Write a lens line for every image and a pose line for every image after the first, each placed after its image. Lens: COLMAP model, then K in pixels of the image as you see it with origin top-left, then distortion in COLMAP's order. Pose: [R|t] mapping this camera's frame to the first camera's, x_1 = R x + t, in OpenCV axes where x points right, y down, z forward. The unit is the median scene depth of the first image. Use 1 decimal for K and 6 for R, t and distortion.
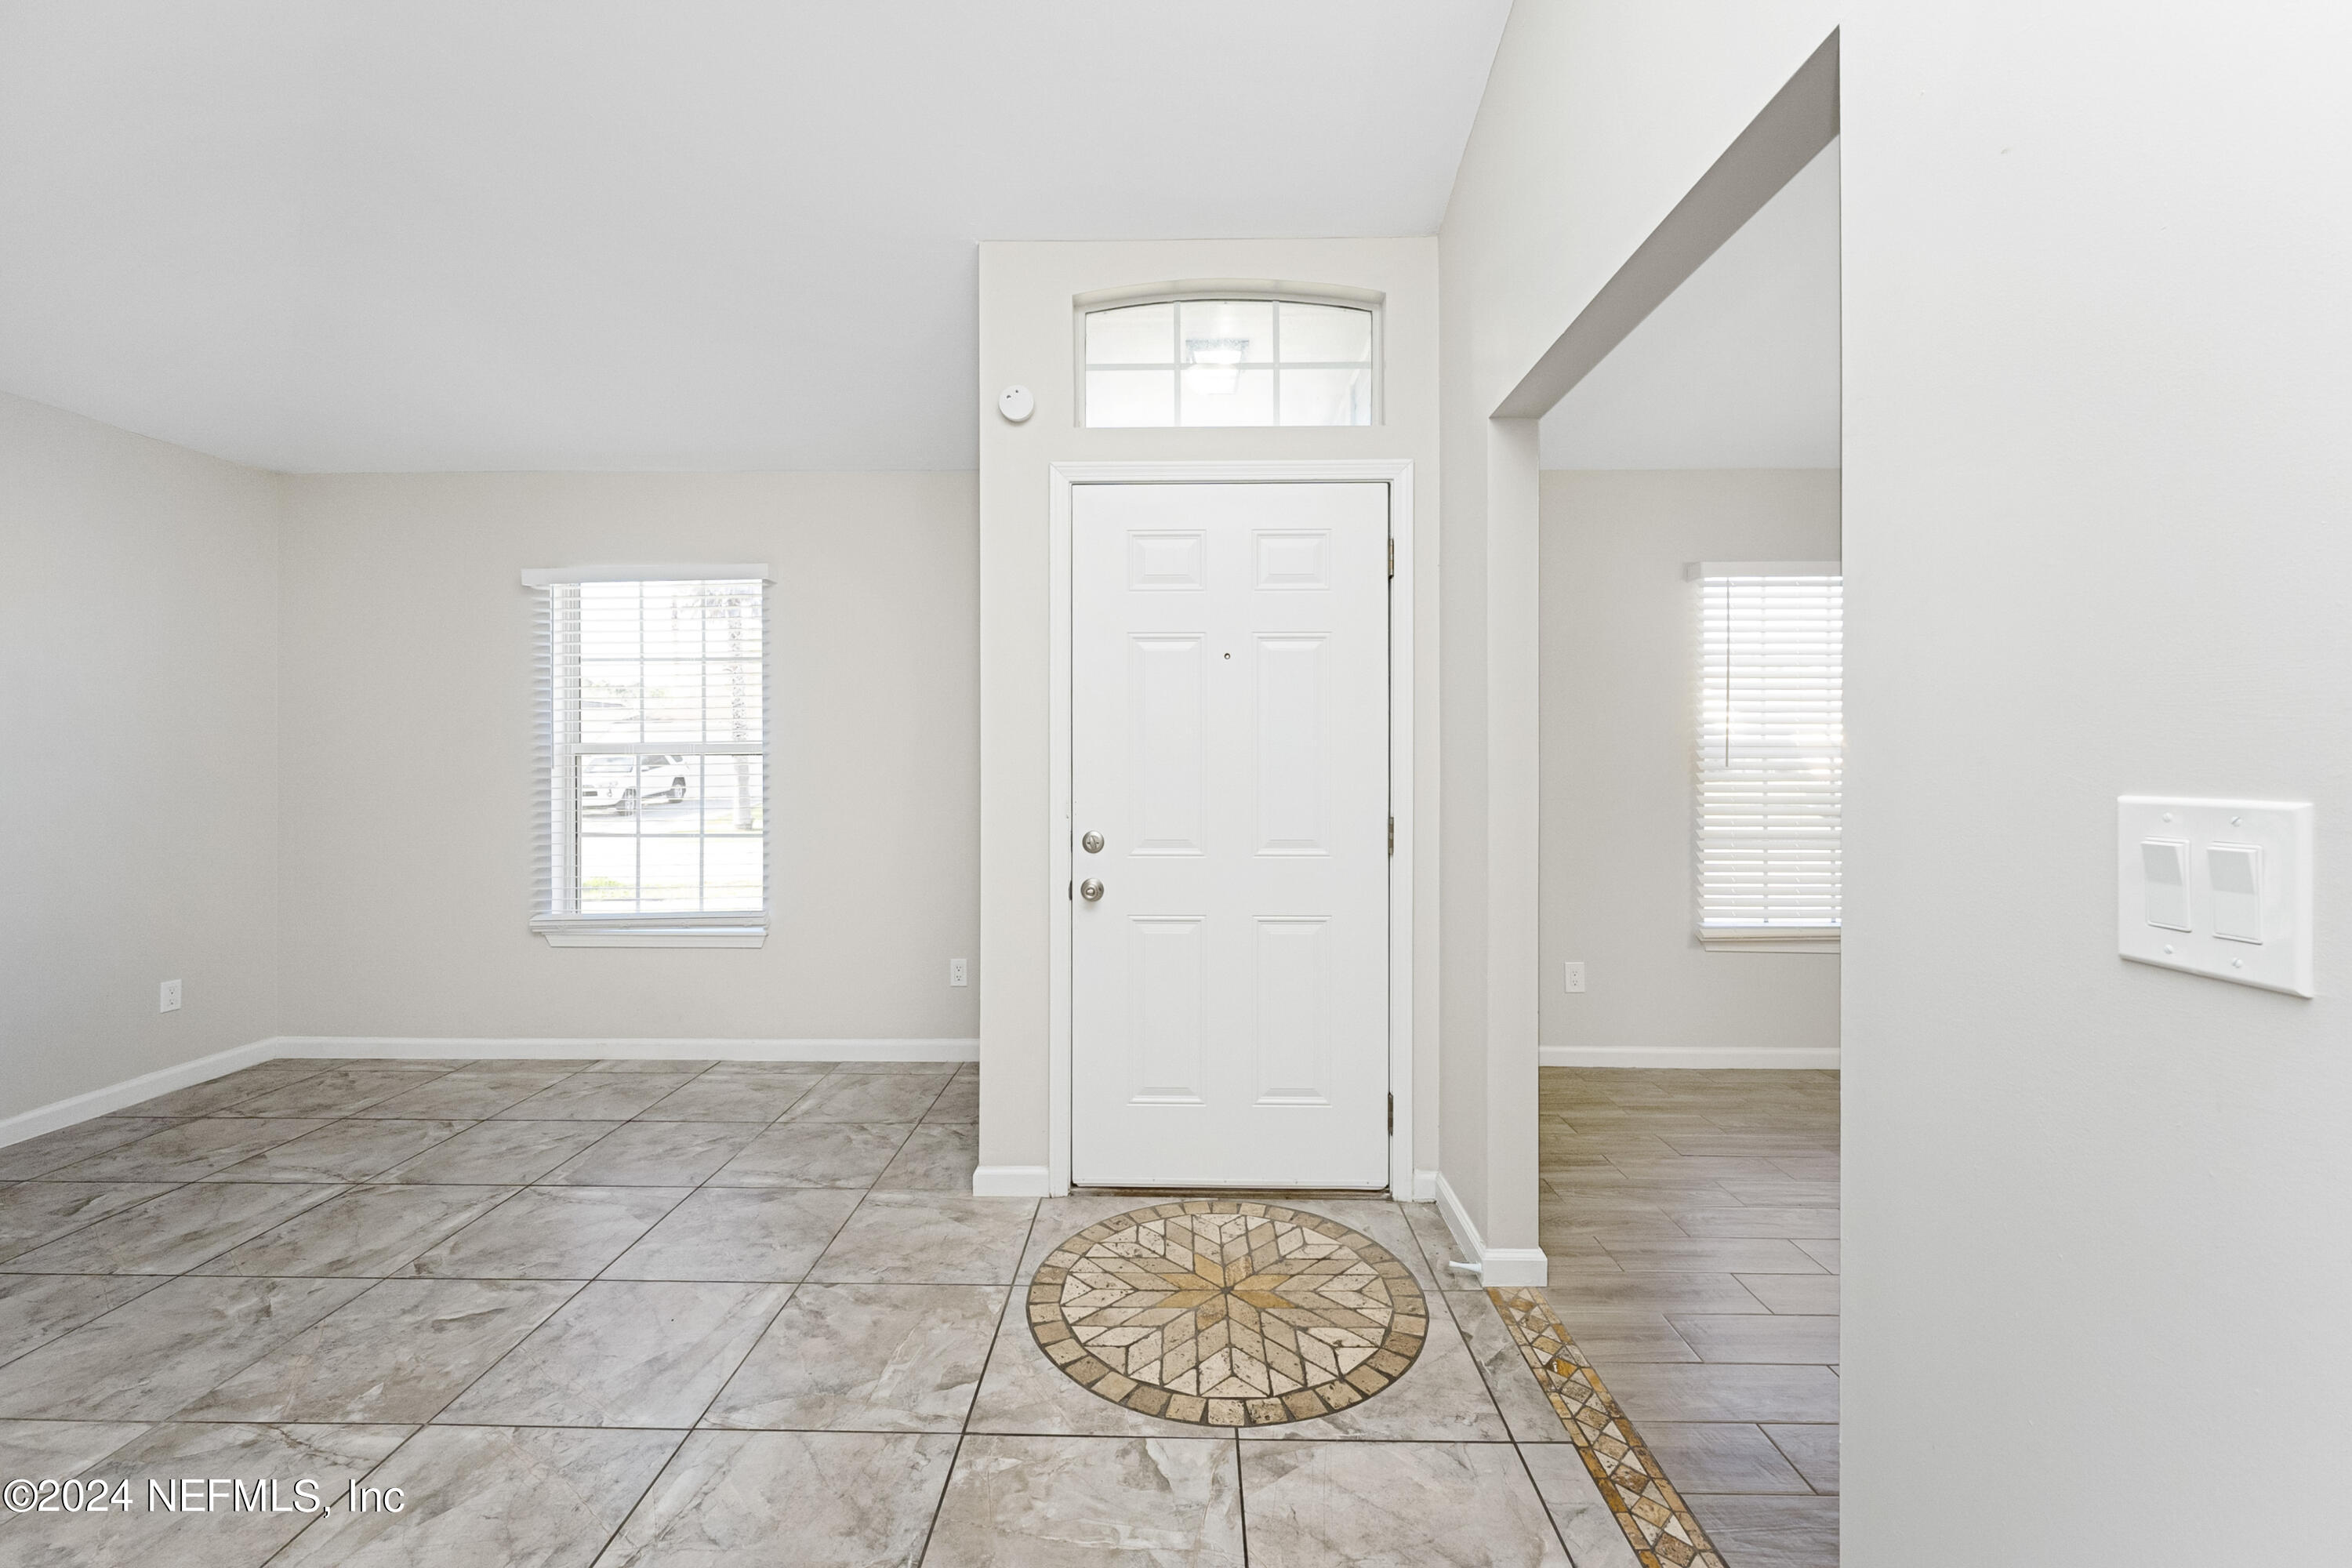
lens RADIAL K [[958.3, 0, 1165.2], [0, 958.3, 778.0], [0, 0, 1]] dist [0.001376, 0.000136]
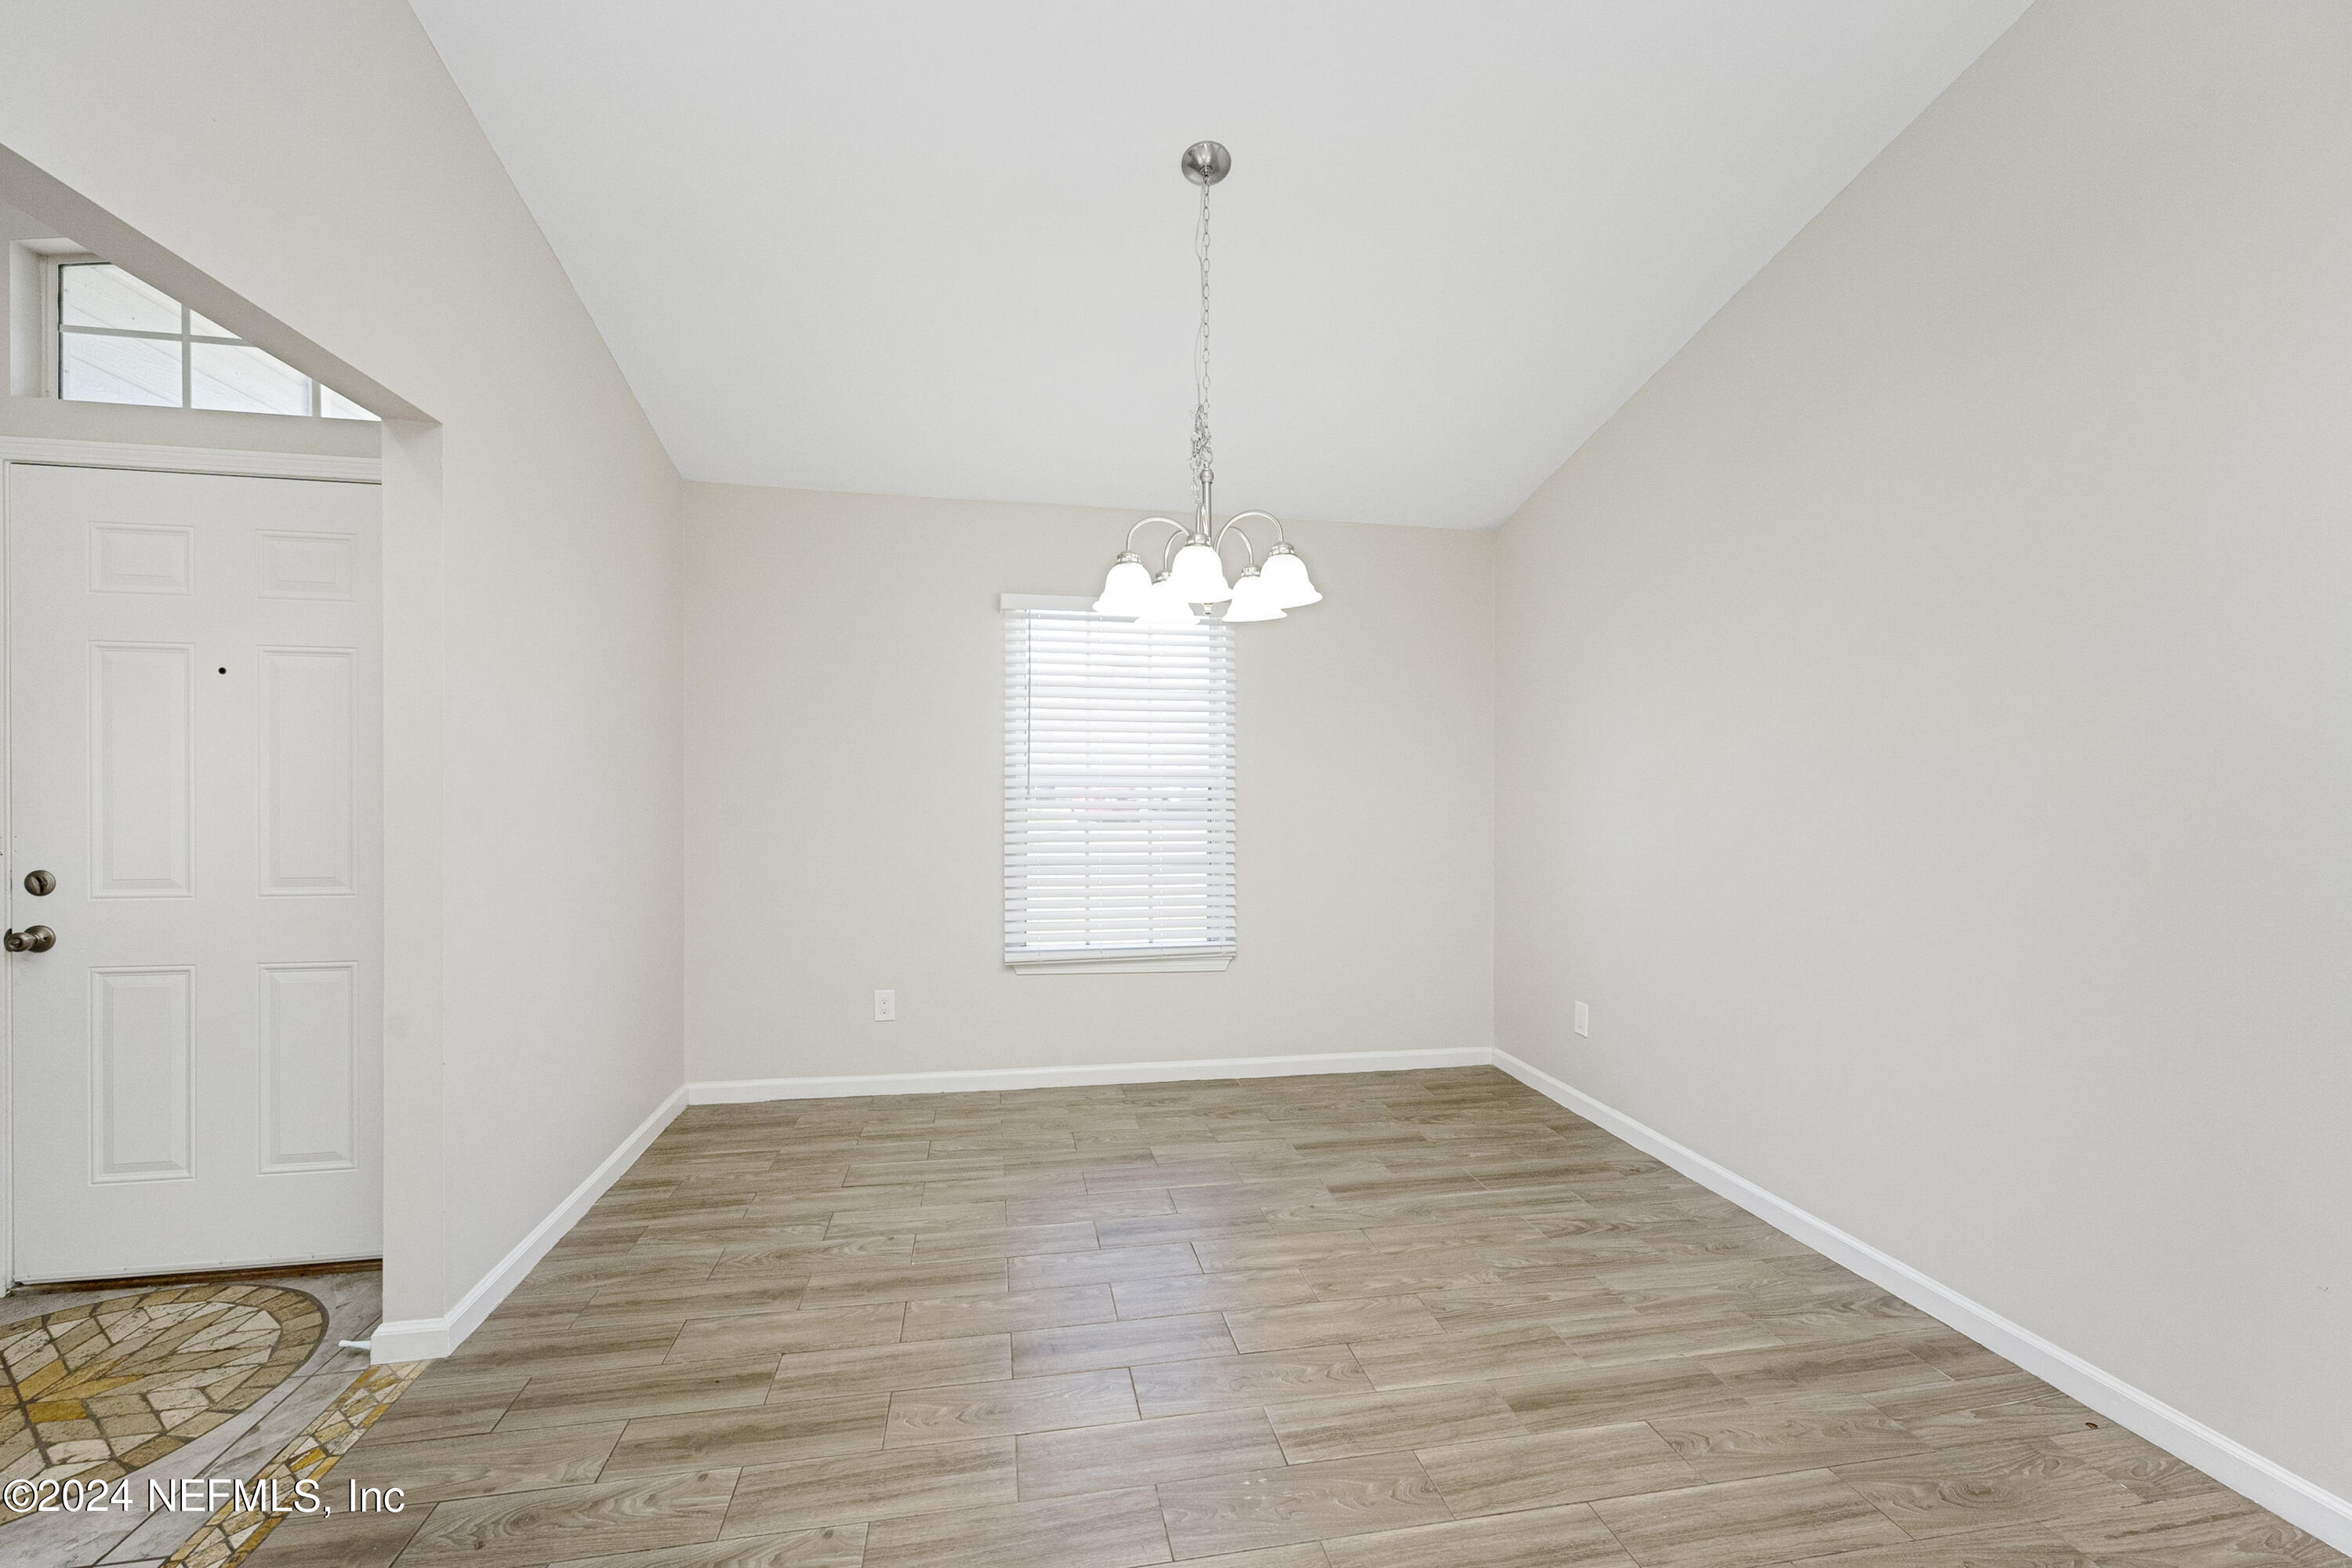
lens RADIAL K [[958.3, 0, 1172.4], [0, 958.3, 785.6], [0, 0, 1]] dist [0.001376, 0.000136]
pose [[0.978731, 0.009057, 0.204948, 0.745933], [-0.007272, 0.999929, -0.009460, -0.017718], [-0.205019, 0.007769, 0.978727, -0.050979]]
